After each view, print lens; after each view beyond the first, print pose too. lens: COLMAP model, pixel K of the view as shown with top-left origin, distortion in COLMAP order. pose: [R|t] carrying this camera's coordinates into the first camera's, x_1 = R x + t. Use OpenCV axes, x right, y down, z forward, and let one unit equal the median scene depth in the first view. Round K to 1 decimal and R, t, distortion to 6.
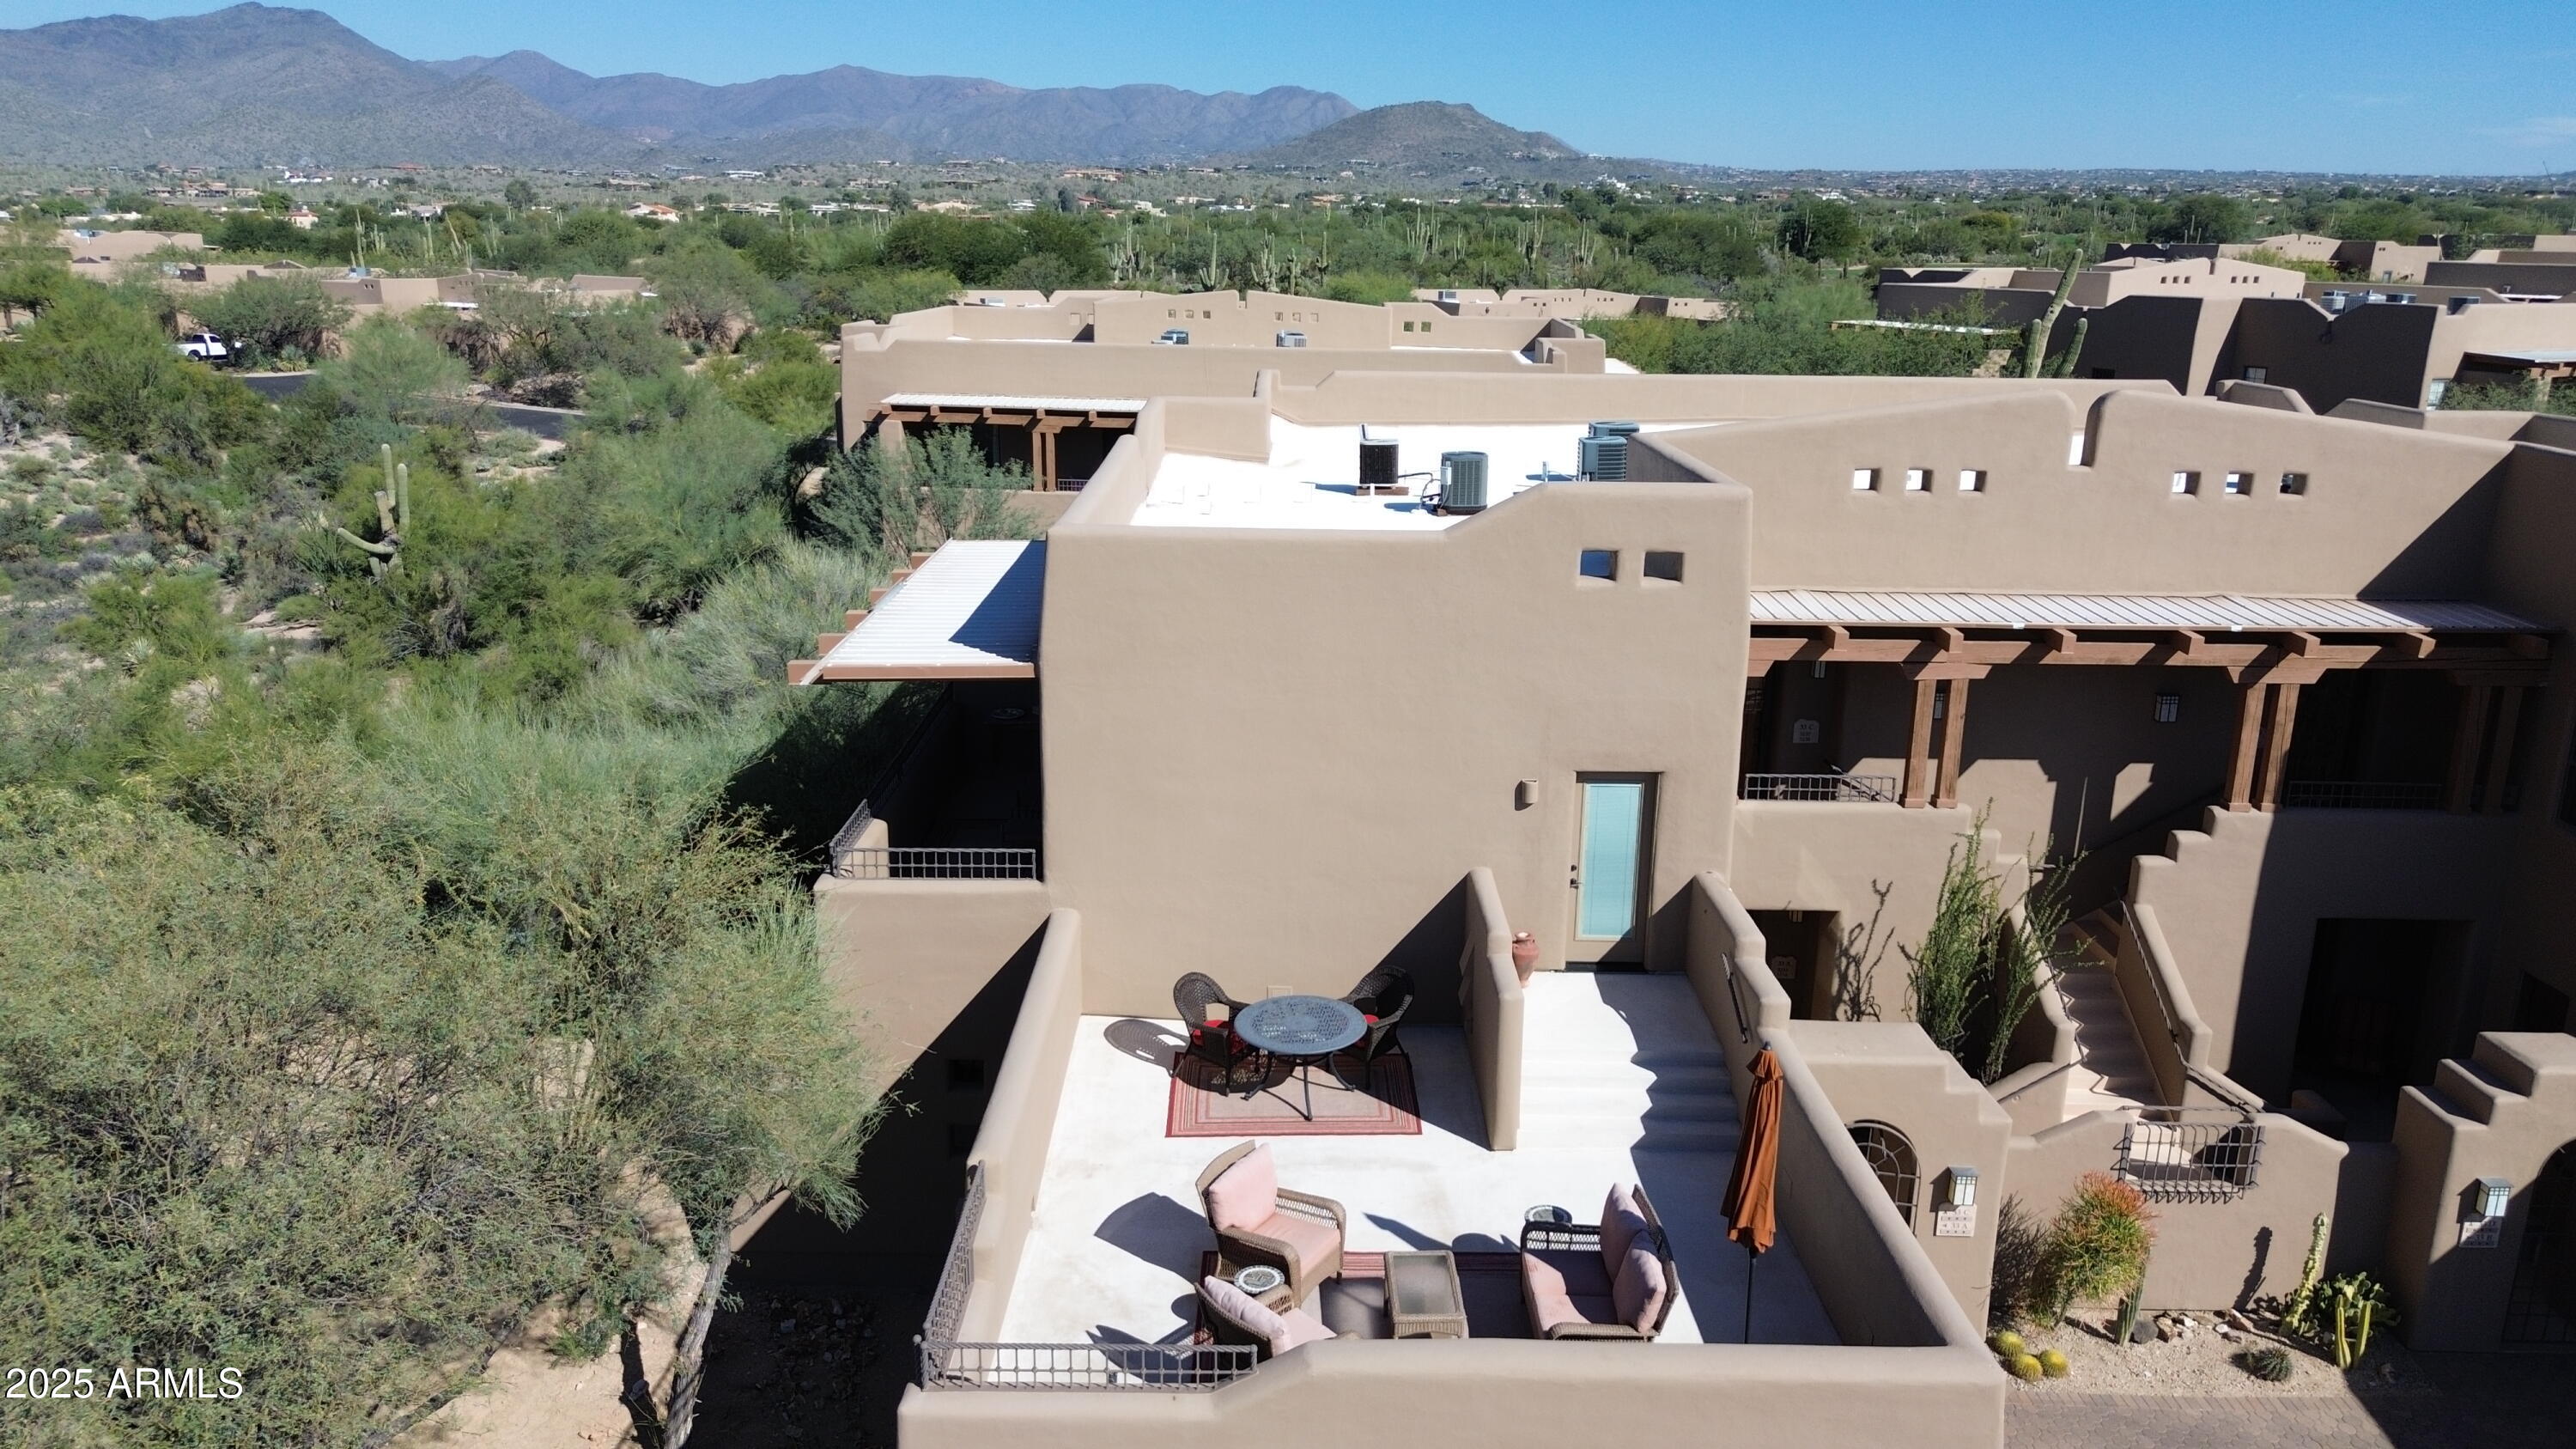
lens RADIAL K [[1839.9, 0, 1294.4], [0, 1839.9, 720.8], [0, 0, 1]] dist [0.065247, -0.054709]
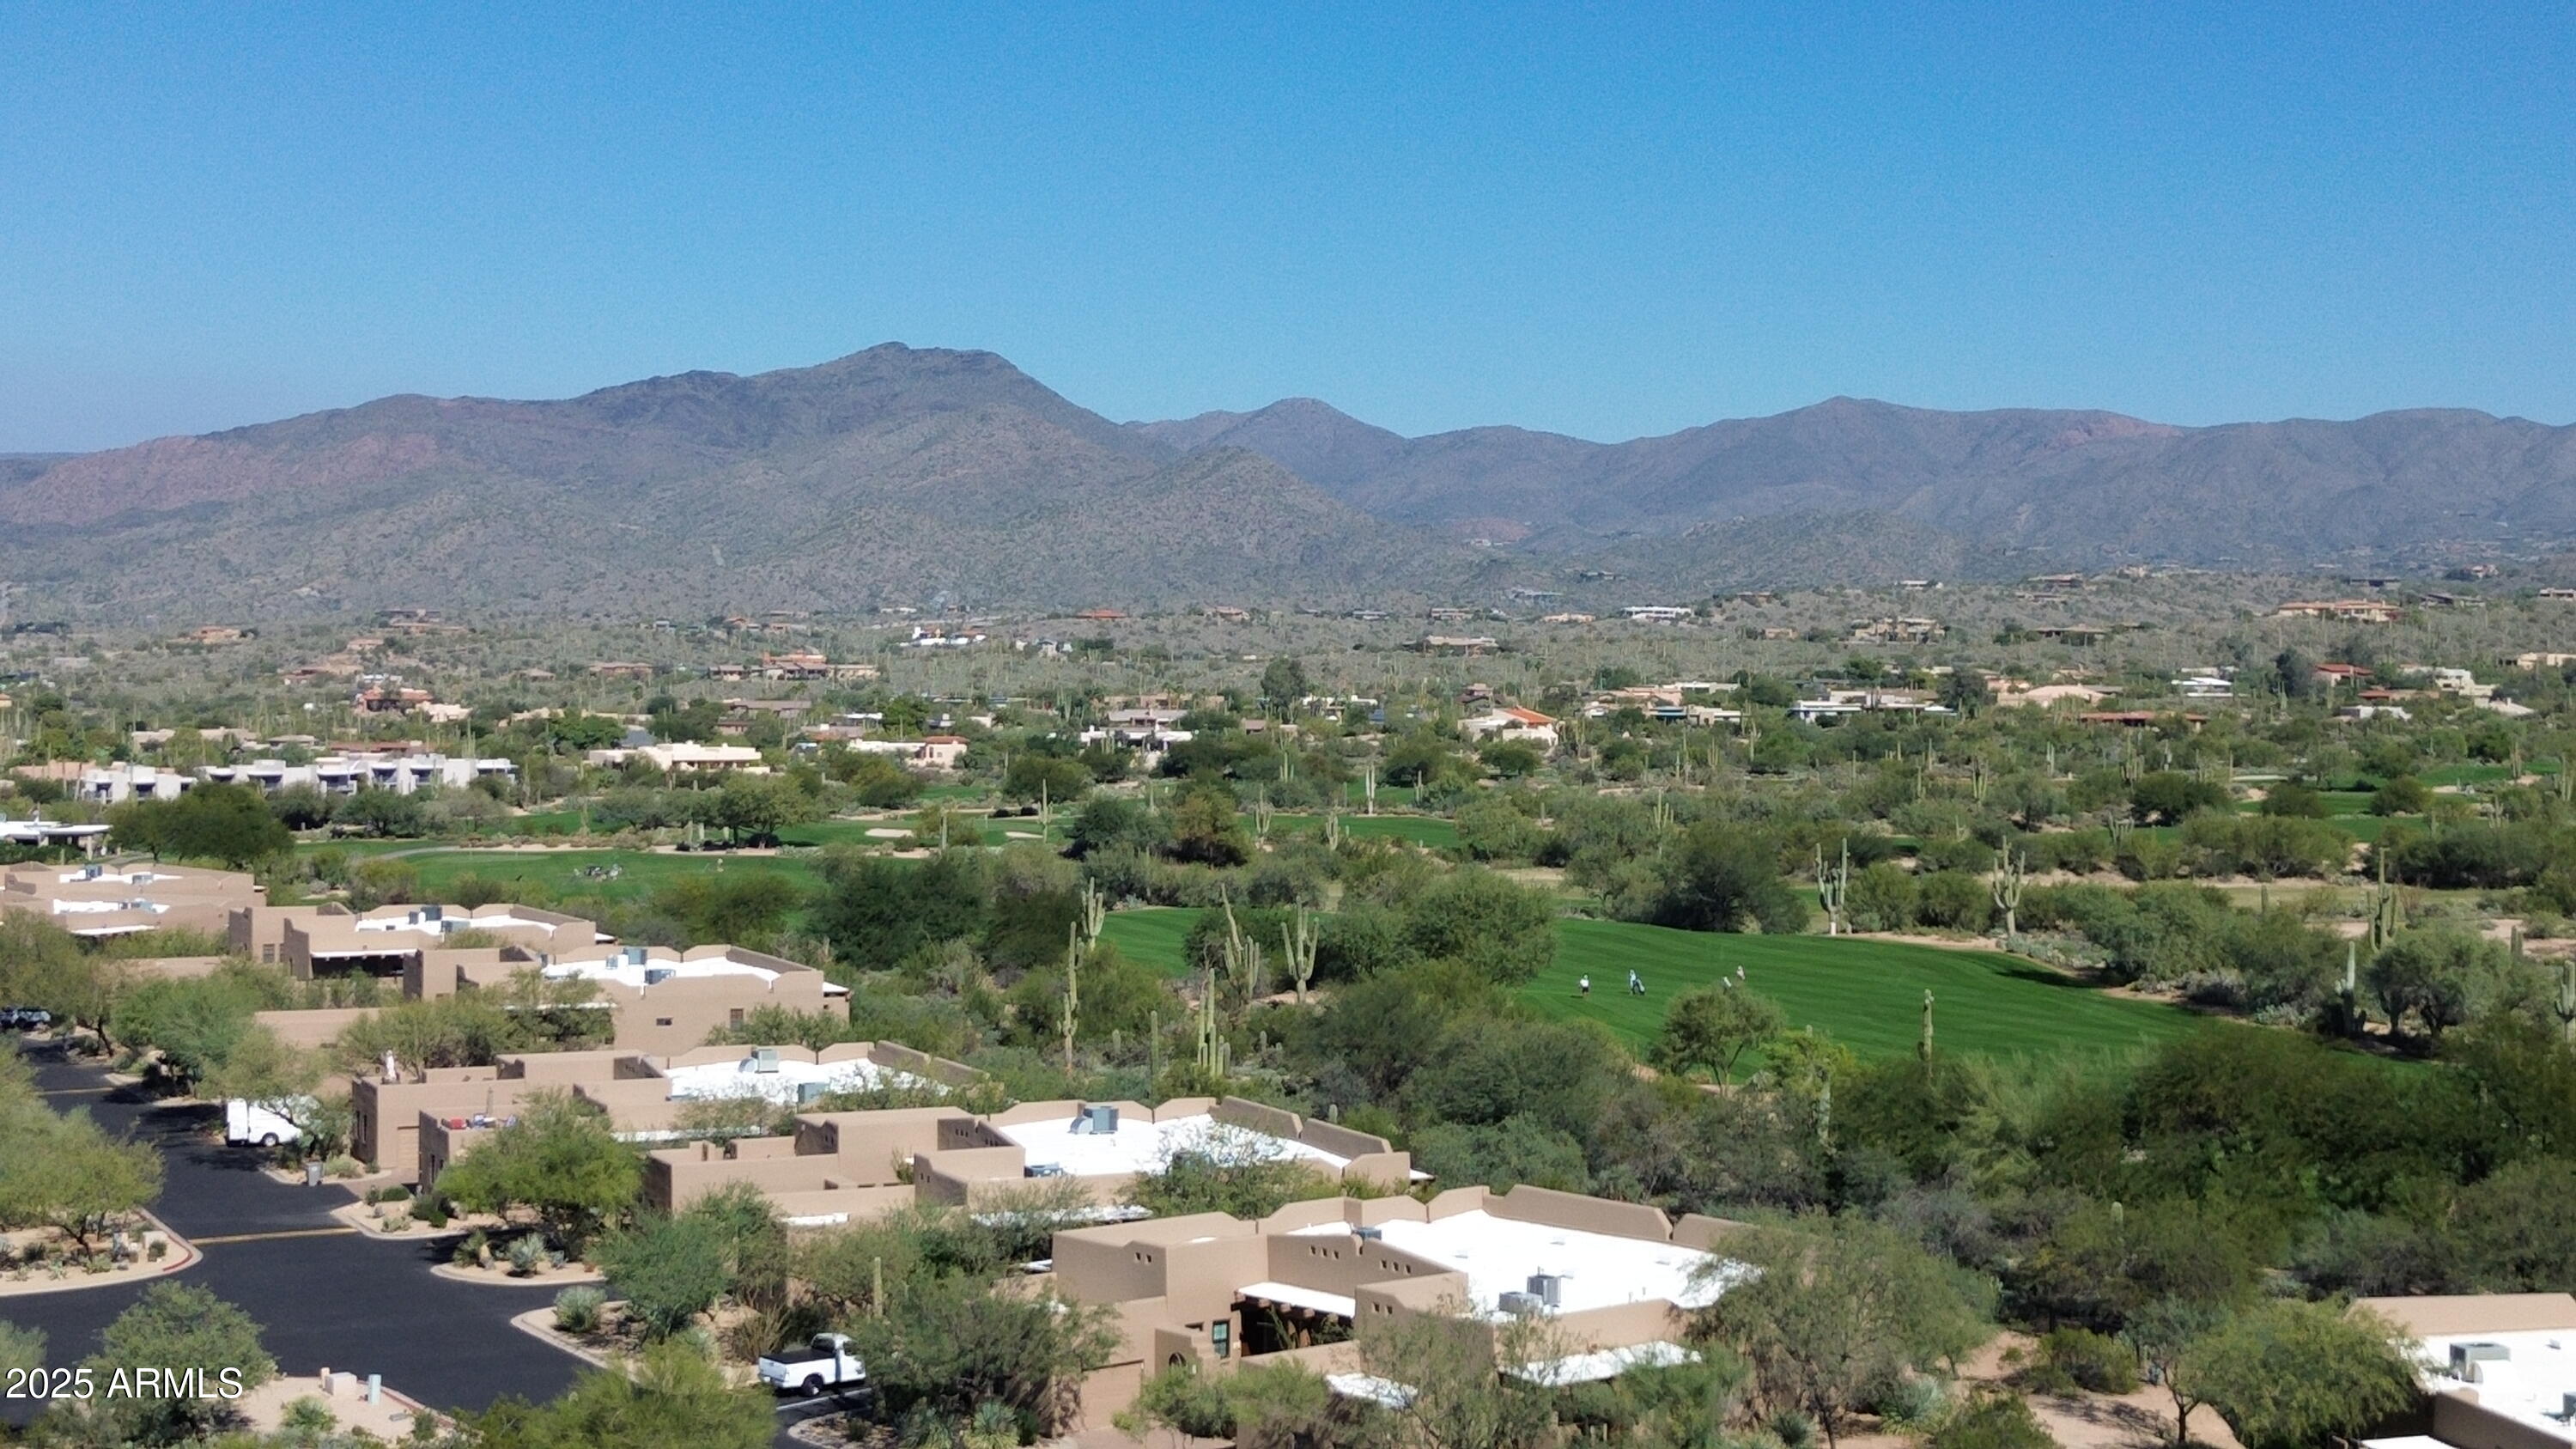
lens RADIAL K [[3638.3, 0, 1294.4], [0, 3638.3, 720.4], [0, 0, 1]] dist [0.114934, 0.000000]
pose [[0.931773, -0.000777, -0.363041, -0.172469], [-0.087838, 0.969804, -0.227520, -0.234359], [0.352255, 0.243886, 0.903569, 0.183655]]
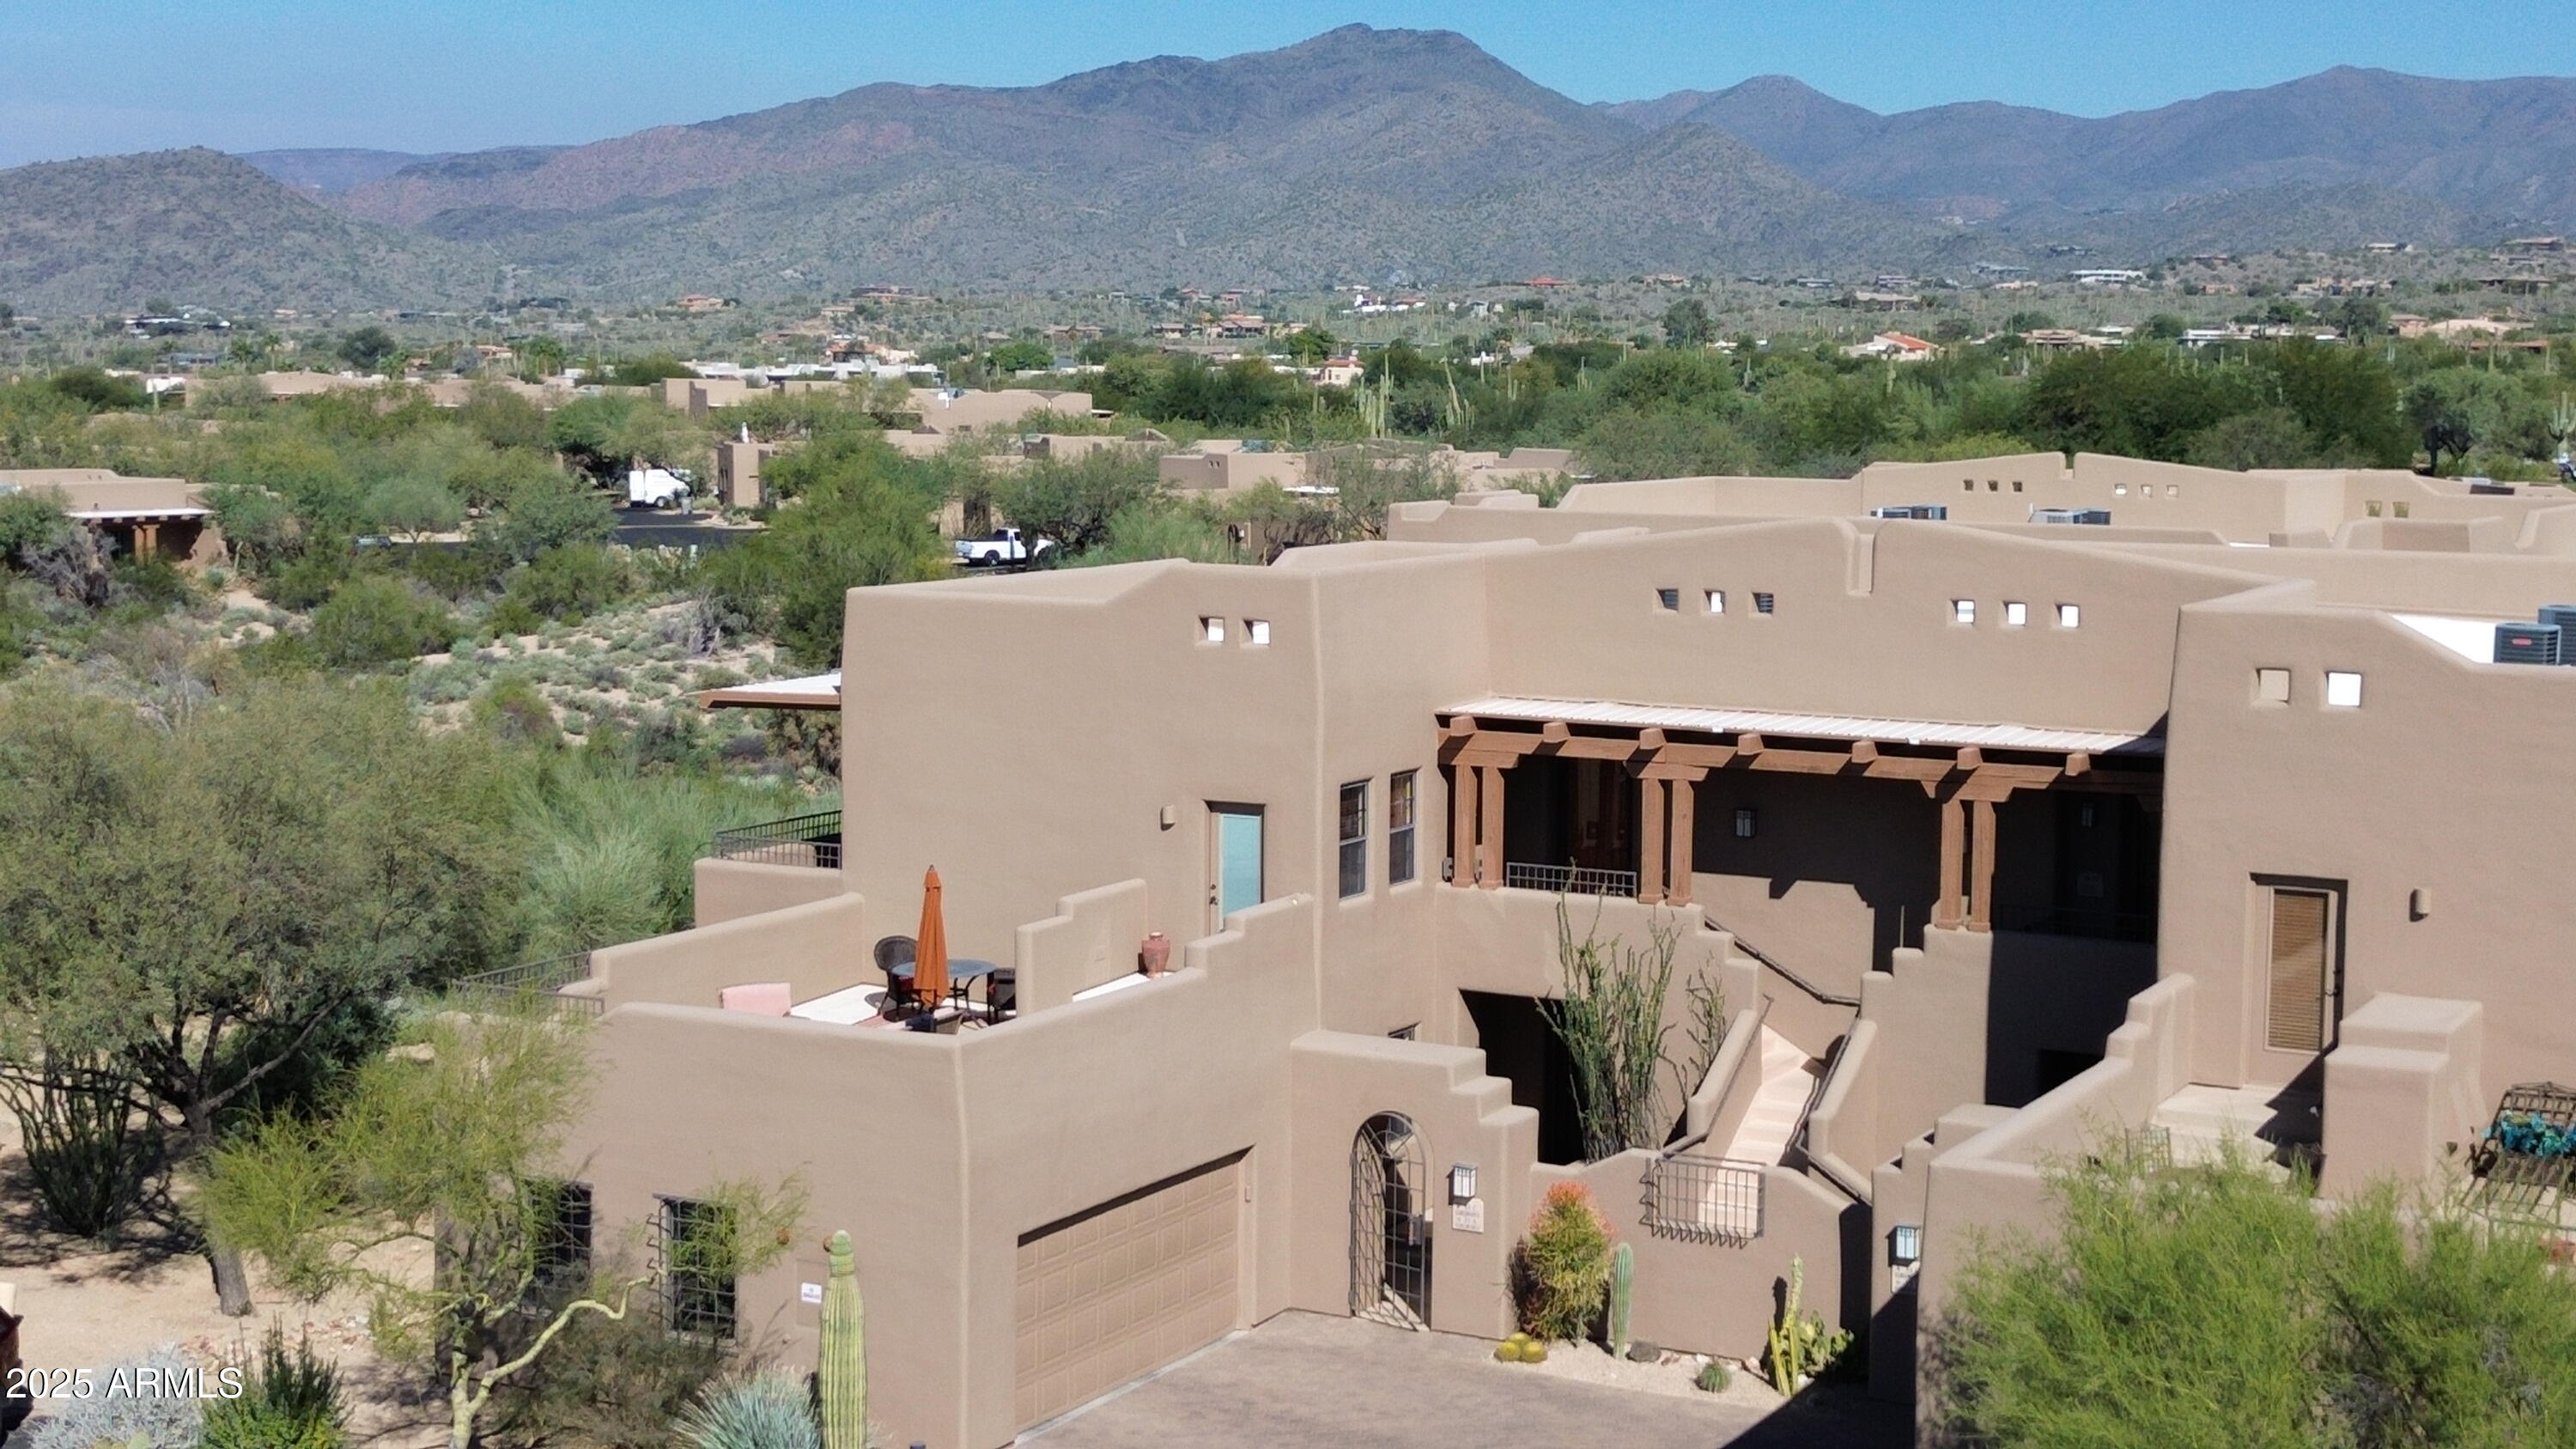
lens RADIAL K [[3679.5, 0, 1291.4], [0, 3679.5, 689.8], [0, 0, 1]] dist [0.117114, 0.000000]
pose [[0.876331, 0.036284, -0.480340, 0.275913], [-0.118964, 0.982574, -0.142815, 0.059617], [0.466788, 0.182296, 0.865377, -0.218300]]
